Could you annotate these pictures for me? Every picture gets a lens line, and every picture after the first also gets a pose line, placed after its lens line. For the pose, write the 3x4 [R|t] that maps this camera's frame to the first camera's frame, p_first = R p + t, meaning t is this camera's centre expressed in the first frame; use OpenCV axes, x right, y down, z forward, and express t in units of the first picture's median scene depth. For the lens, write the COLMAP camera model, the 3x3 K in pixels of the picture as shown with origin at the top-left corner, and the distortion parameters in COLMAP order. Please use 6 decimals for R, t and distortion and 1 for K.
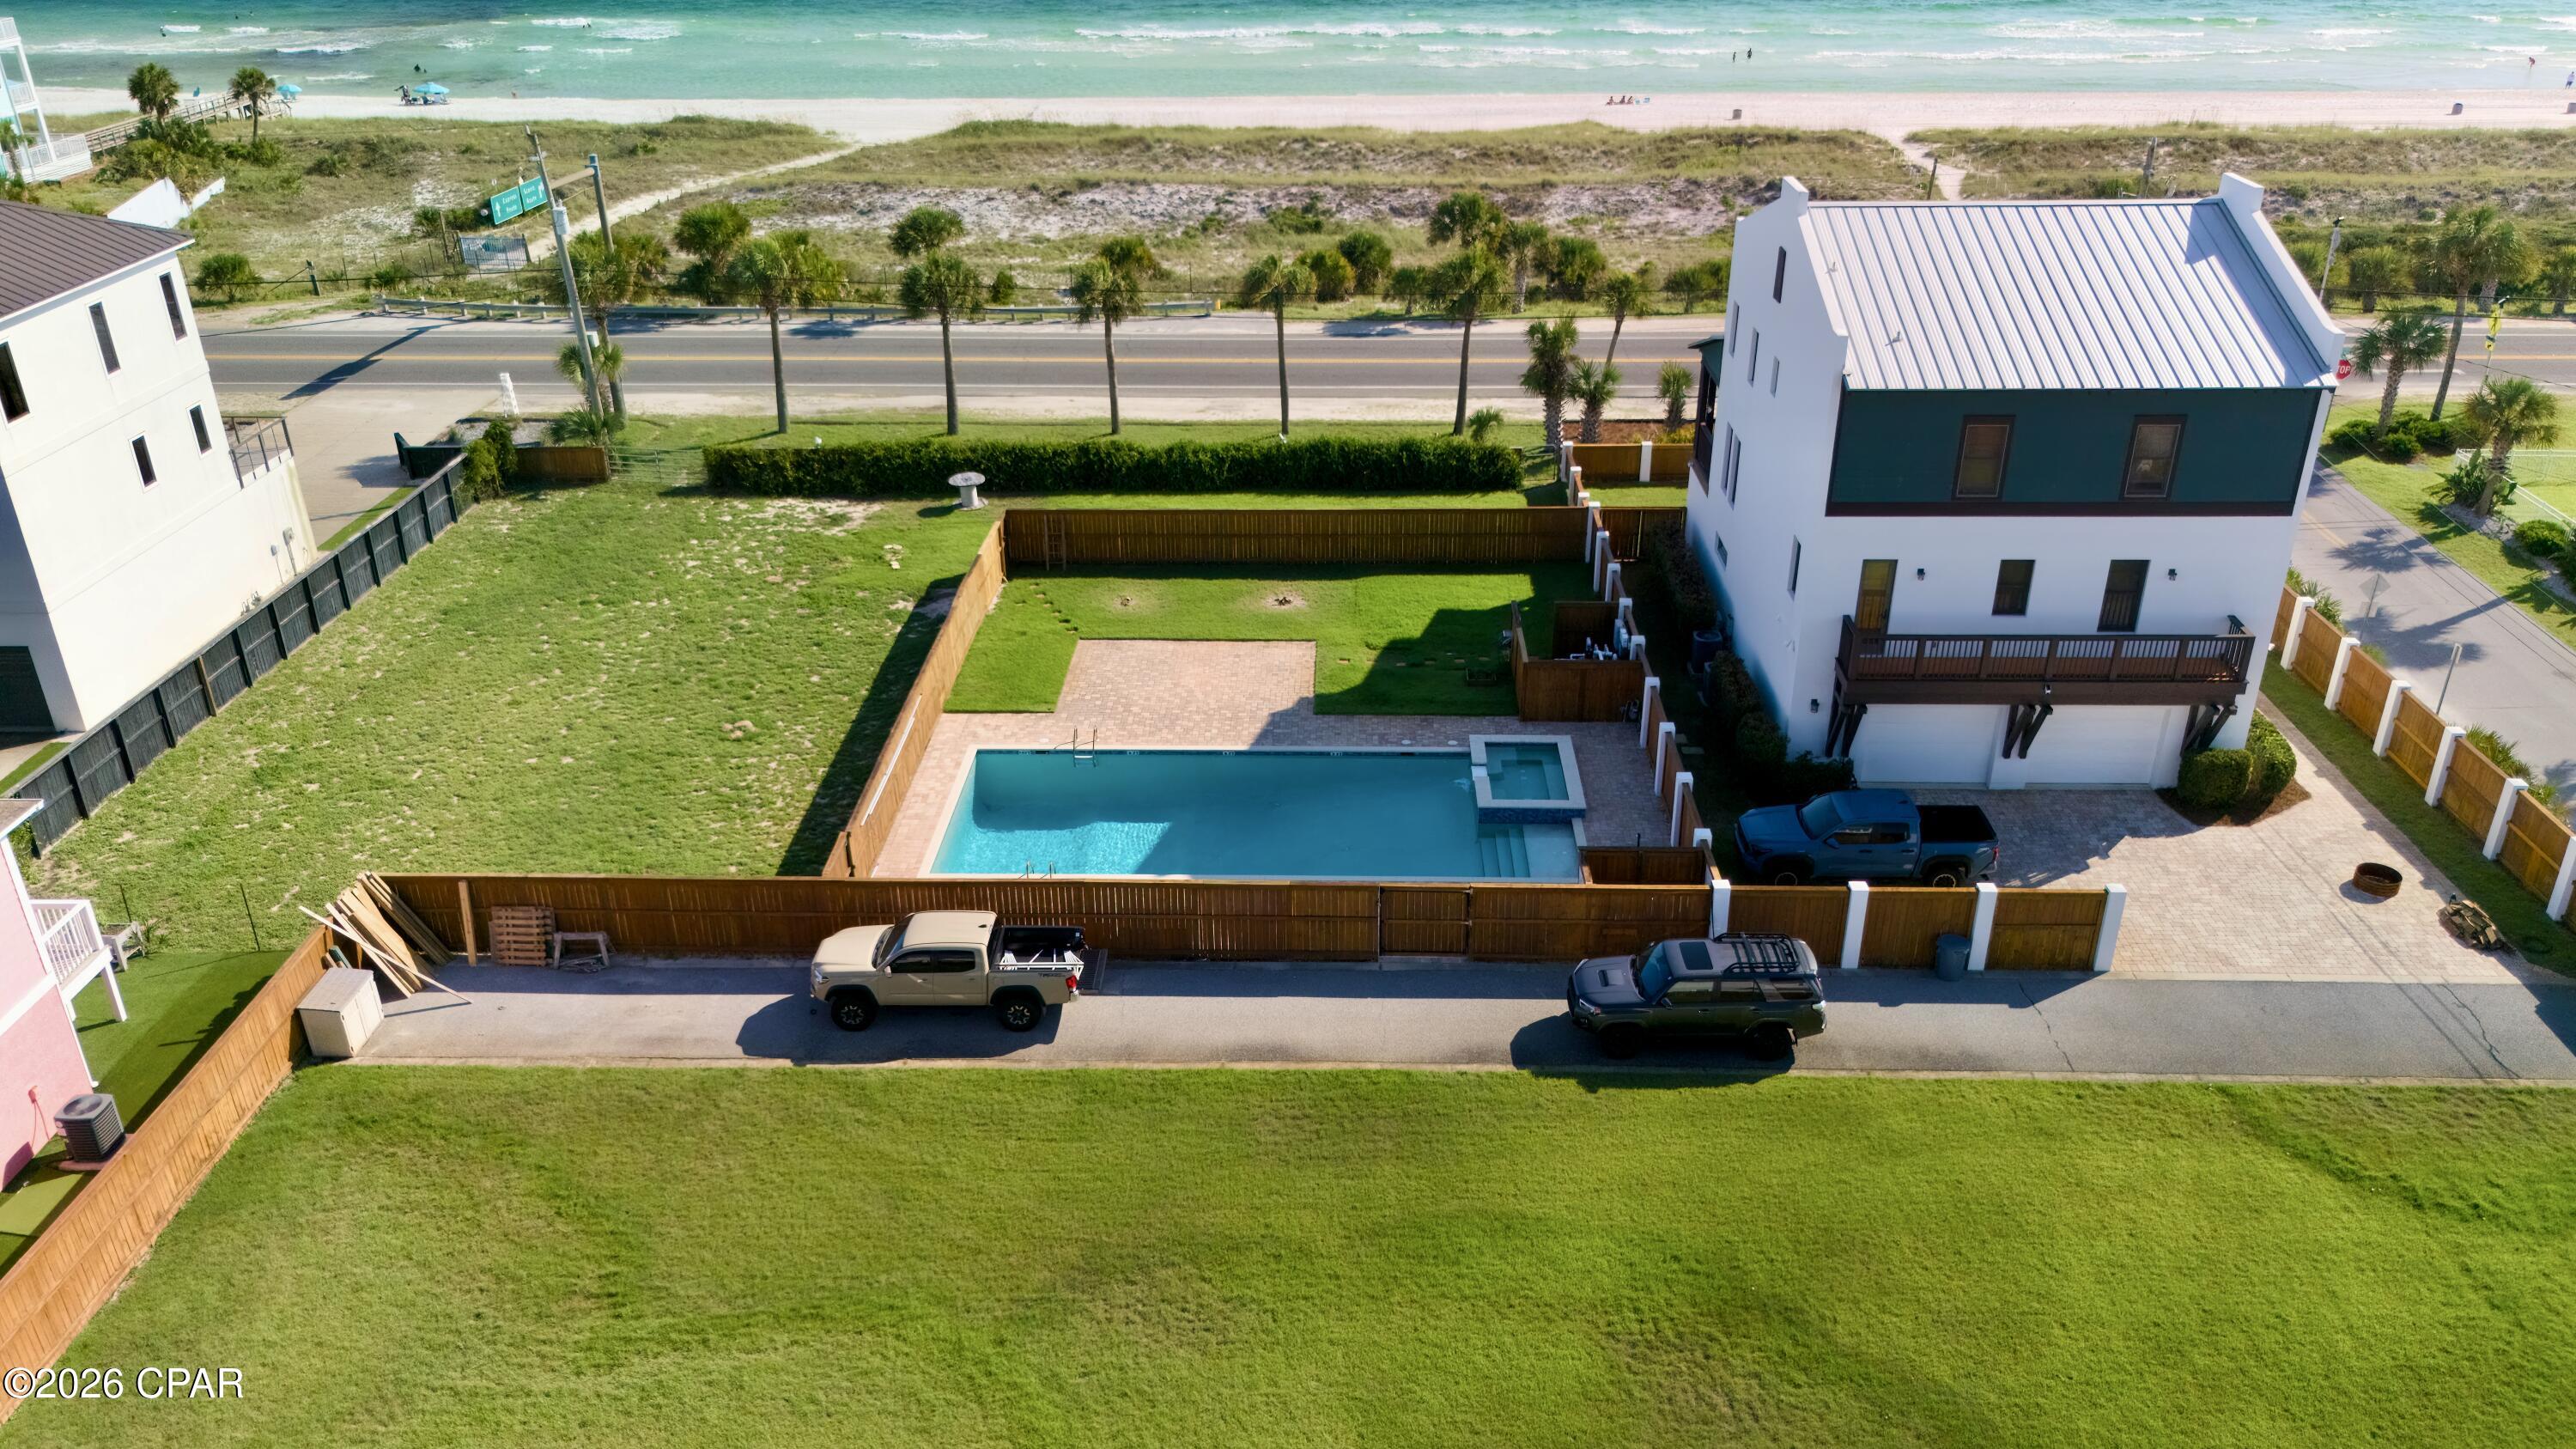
lens RADIAL K [[1895.4, 0, 1288.0], [0, 1895.4, 724.5], [0, 0, 1]] dist [0.045453, -0.042769]
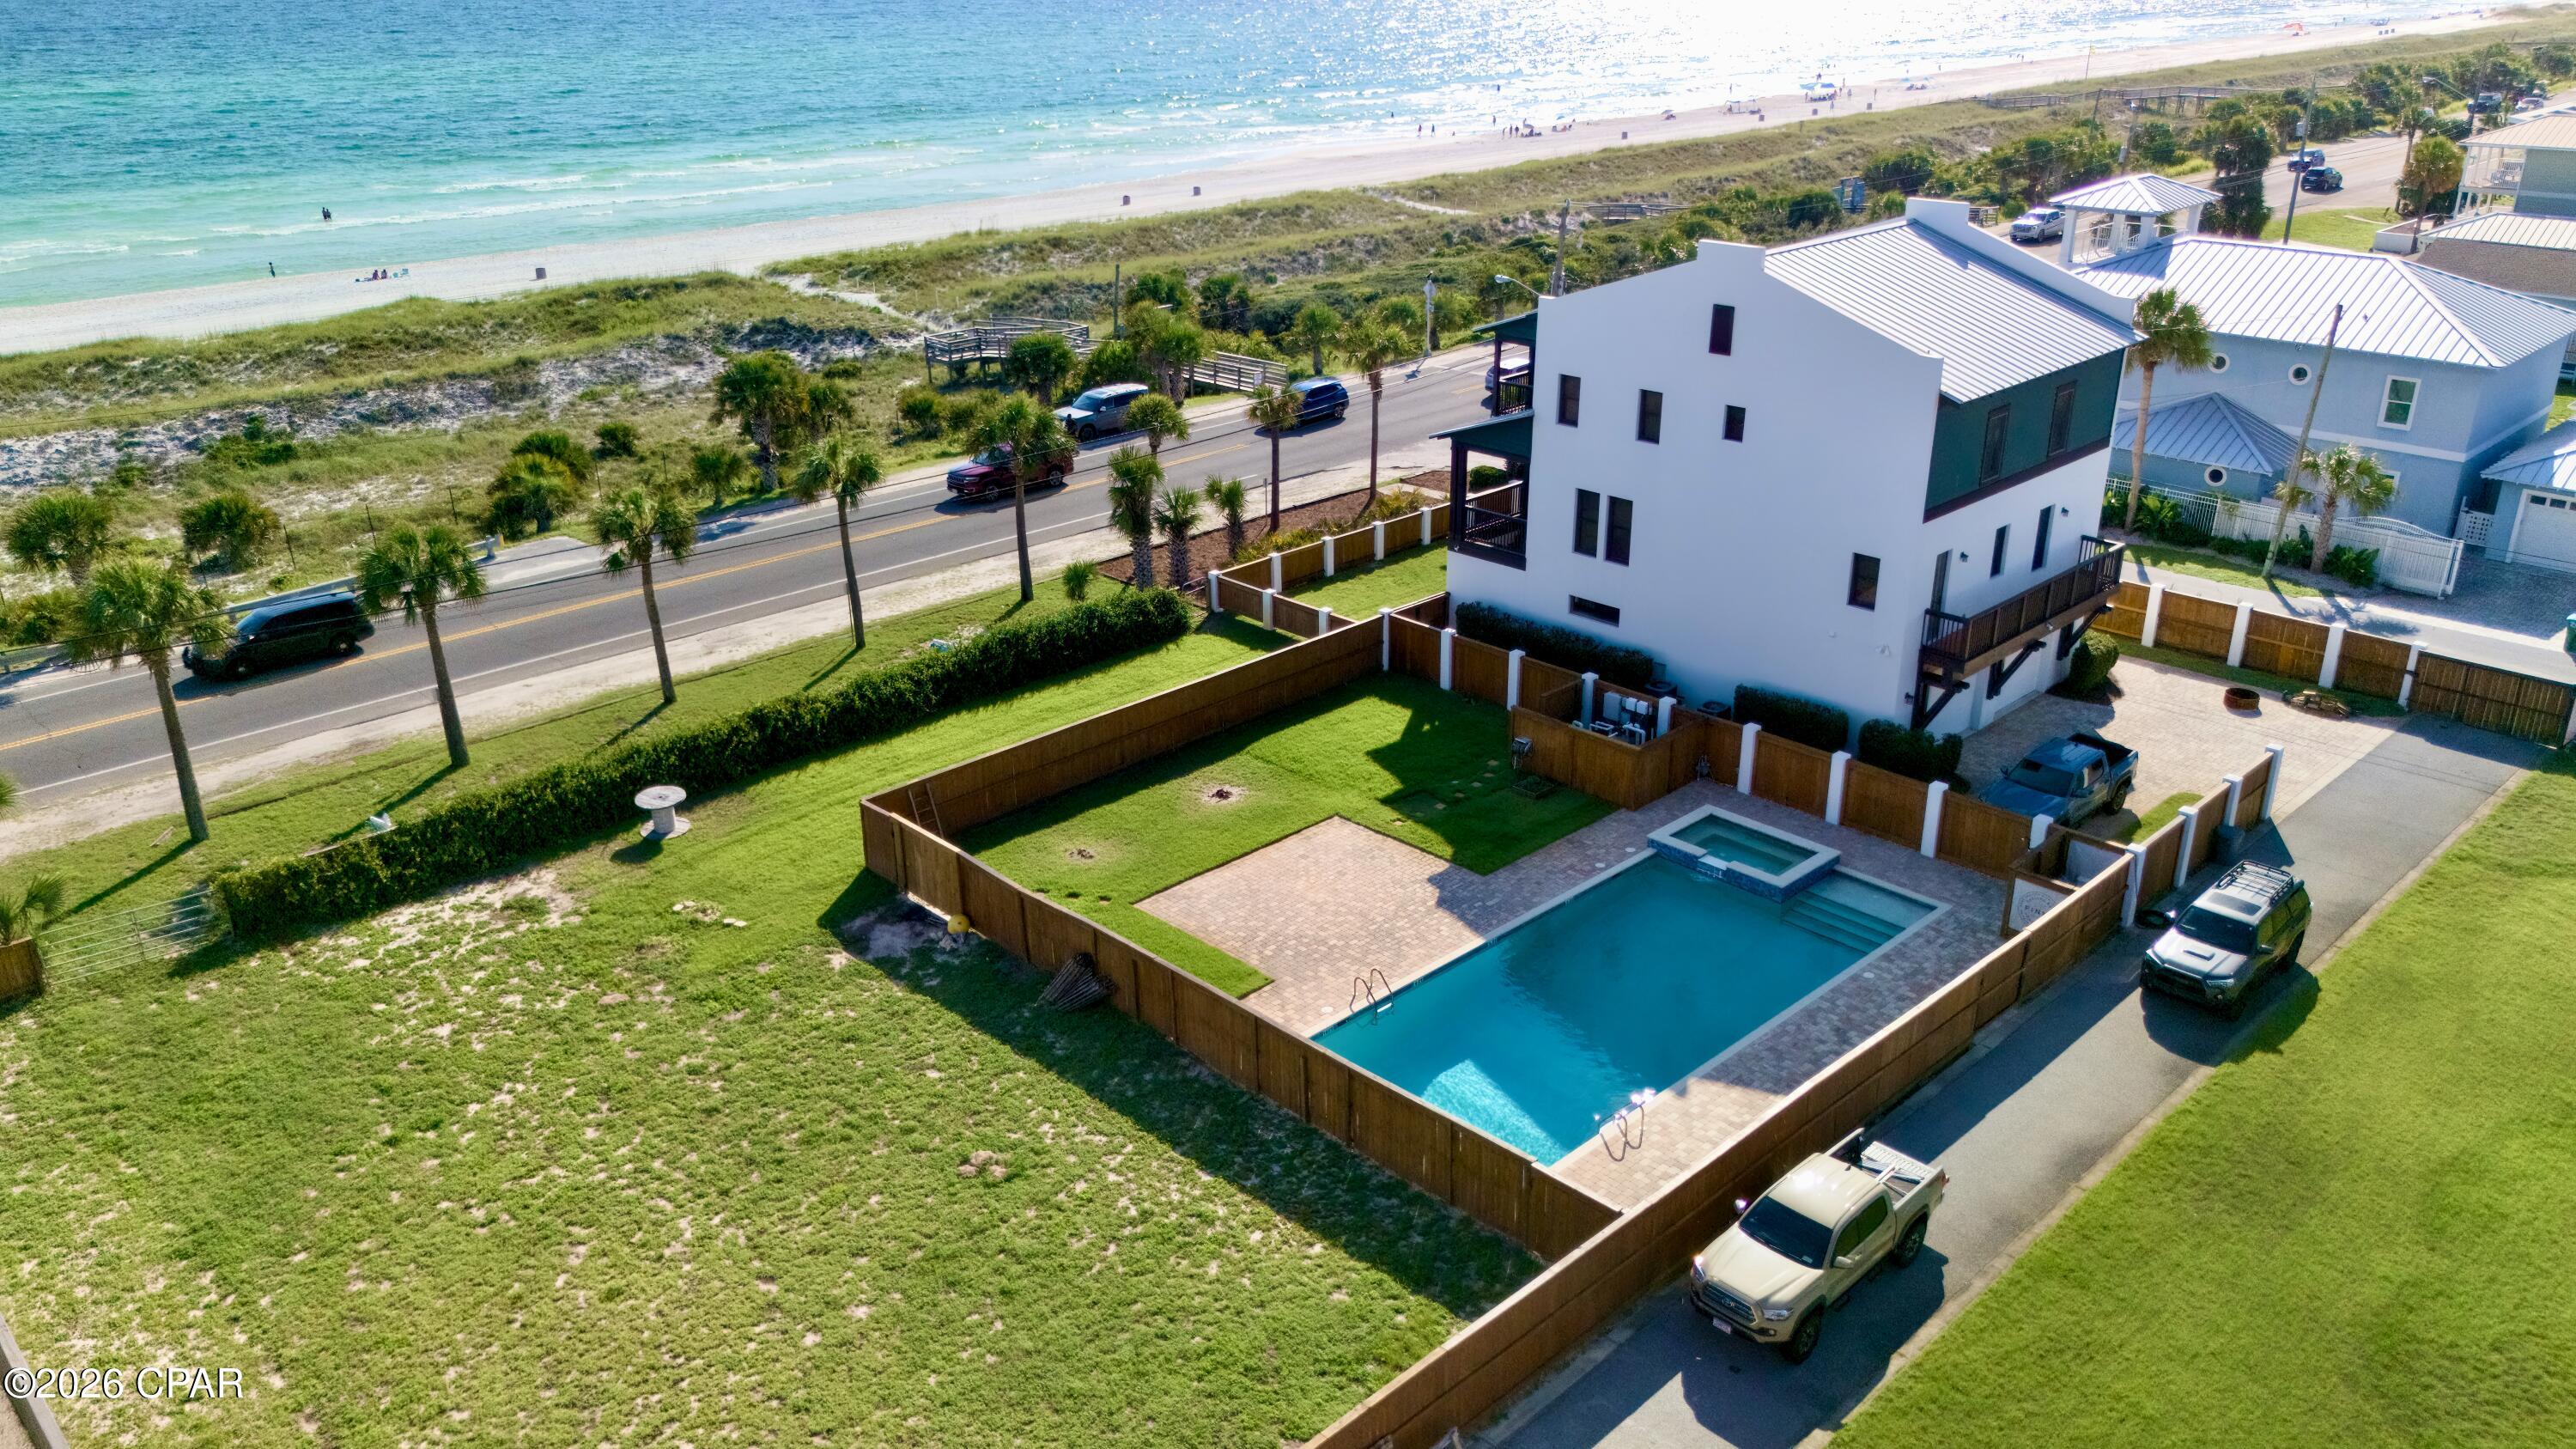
lens RADIAL K [[1895.4, 0, 1288.0], [0, 1895.4, 724.5], [0, 0, 1]] dist [0.045453, -0.042769]
pose [[0.697256, -0.276940, 0.661164, -0.544076], [0.323558, 0.944640, 0.054457, -0.132737], [-0.639643, 0.175955, 0.748262, 0.323164]]
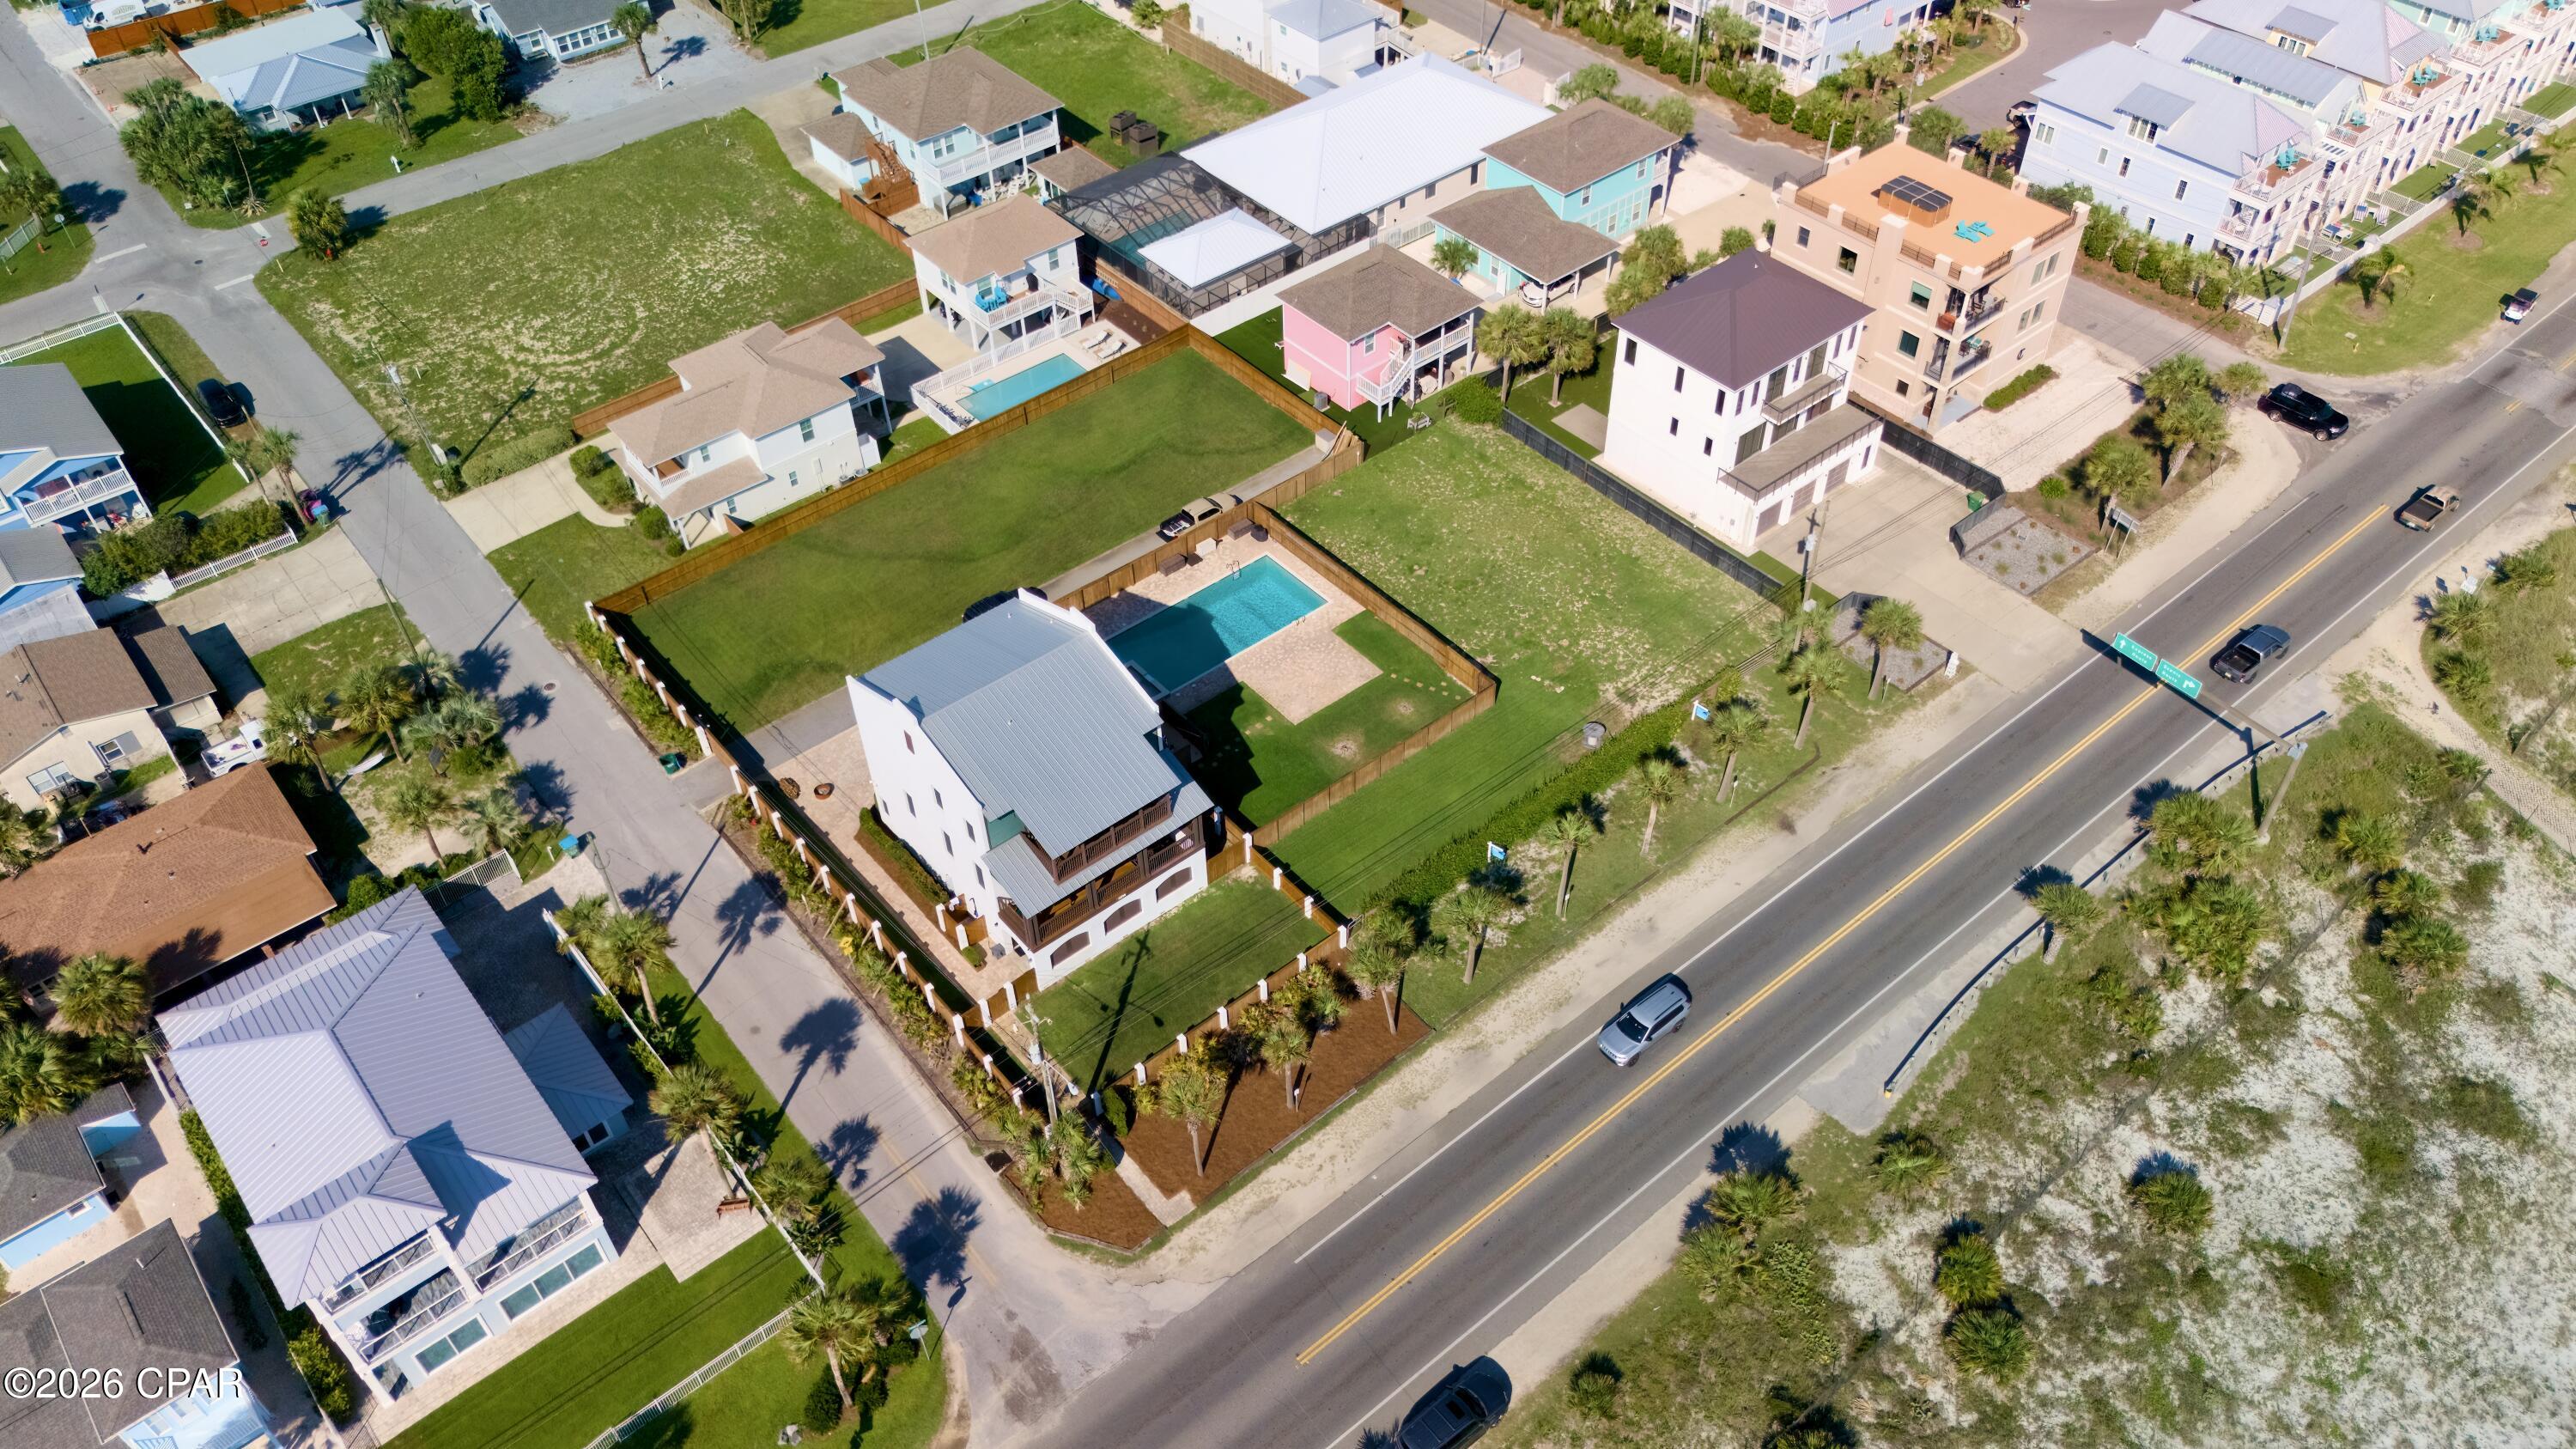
lens RADIAL K [[1871.2, 0, 1304.9], [0, 1871.2, 736.3], [0, 0, 1]] dist [0.054344, -0.037020]
pose [[-0.745786, 0.482986, -0.458833, 0.872753], [-0.277386, 0.401068, 0.873042, -1.682684], [0.605690, 0.778376, -0.165137, 1.270389]]
